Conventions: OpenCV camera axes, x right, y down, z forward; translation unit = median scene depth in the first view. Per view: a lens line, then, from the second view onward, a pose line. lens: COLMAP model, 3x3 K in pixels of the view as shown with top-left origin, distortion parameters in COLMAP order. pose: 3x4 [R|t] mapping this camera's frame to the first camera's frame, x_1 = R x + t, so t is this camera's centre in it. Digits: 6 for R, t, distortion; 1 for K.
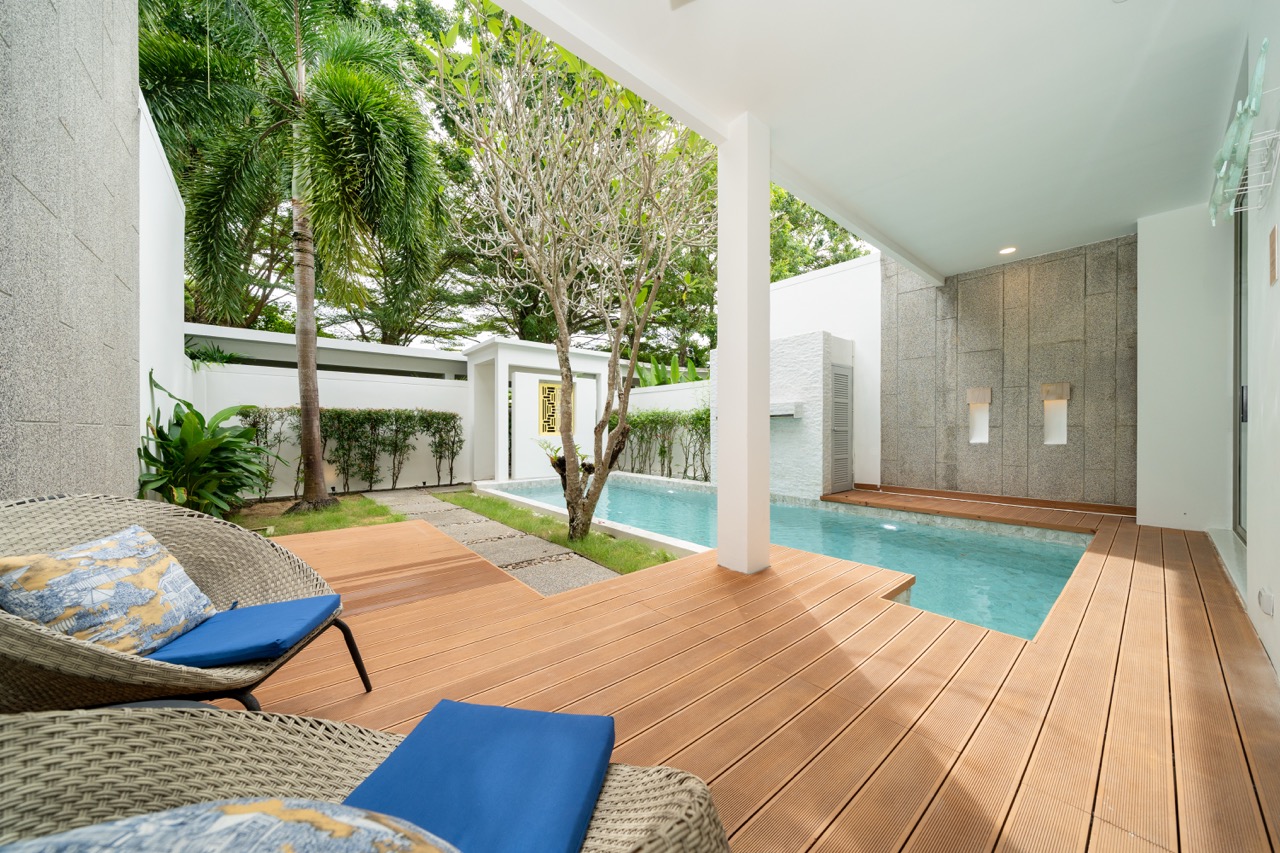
lens RADIAL K [[438.5, 0, 640.0], [0, 438.5, 426.5], [0, 0, 1]] dist [0.000218, 0.000015]
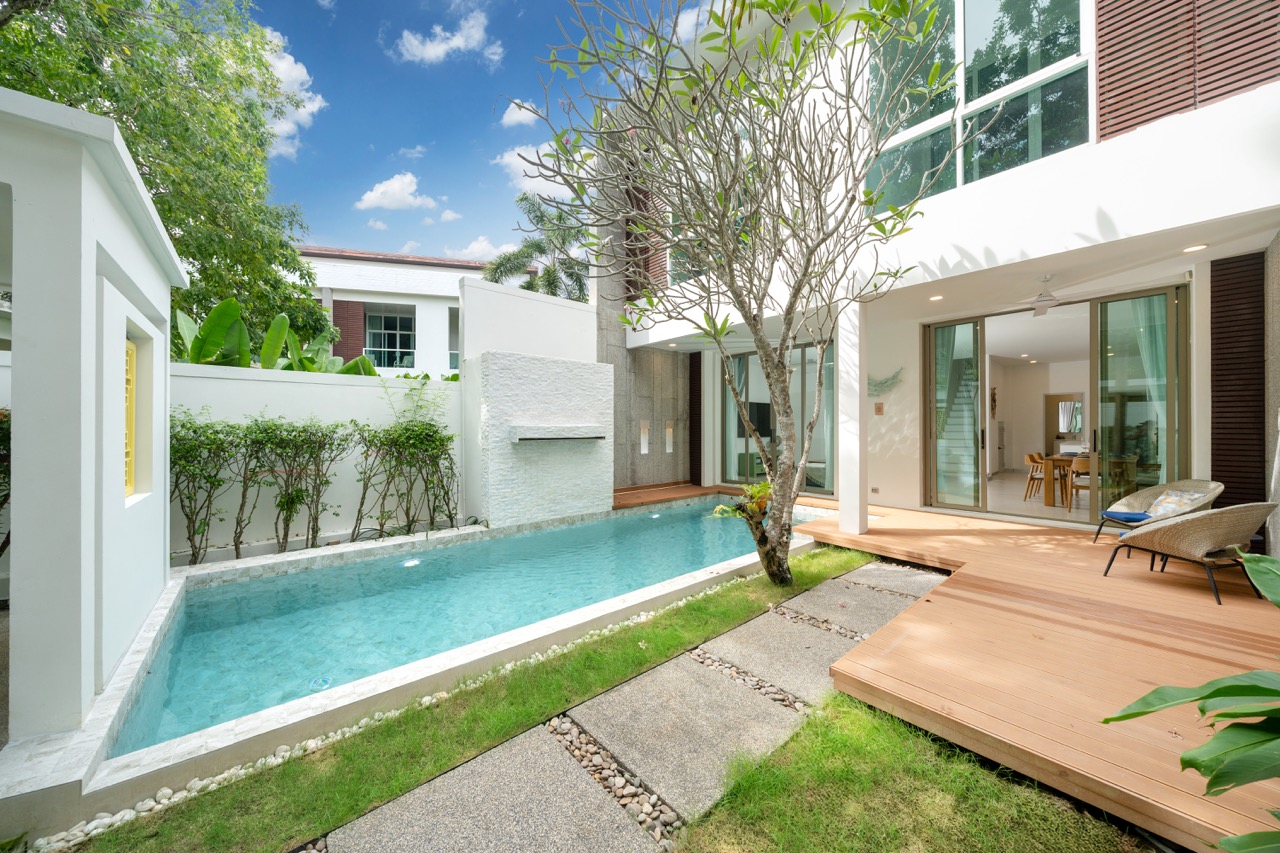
lens RADIAL K [[438.5, 0, 640.0], [0, 438.5, 426.5], [0, 0, 1]] dist [0.000218, 0.000015]
pose [[-0.009319, 0.002940, 0.999952, -0.760460], [-0.009426, 0.999951, -0.003028, -0.052062], [-0.999912, -0.009454, -0.009291, 0.939993]]
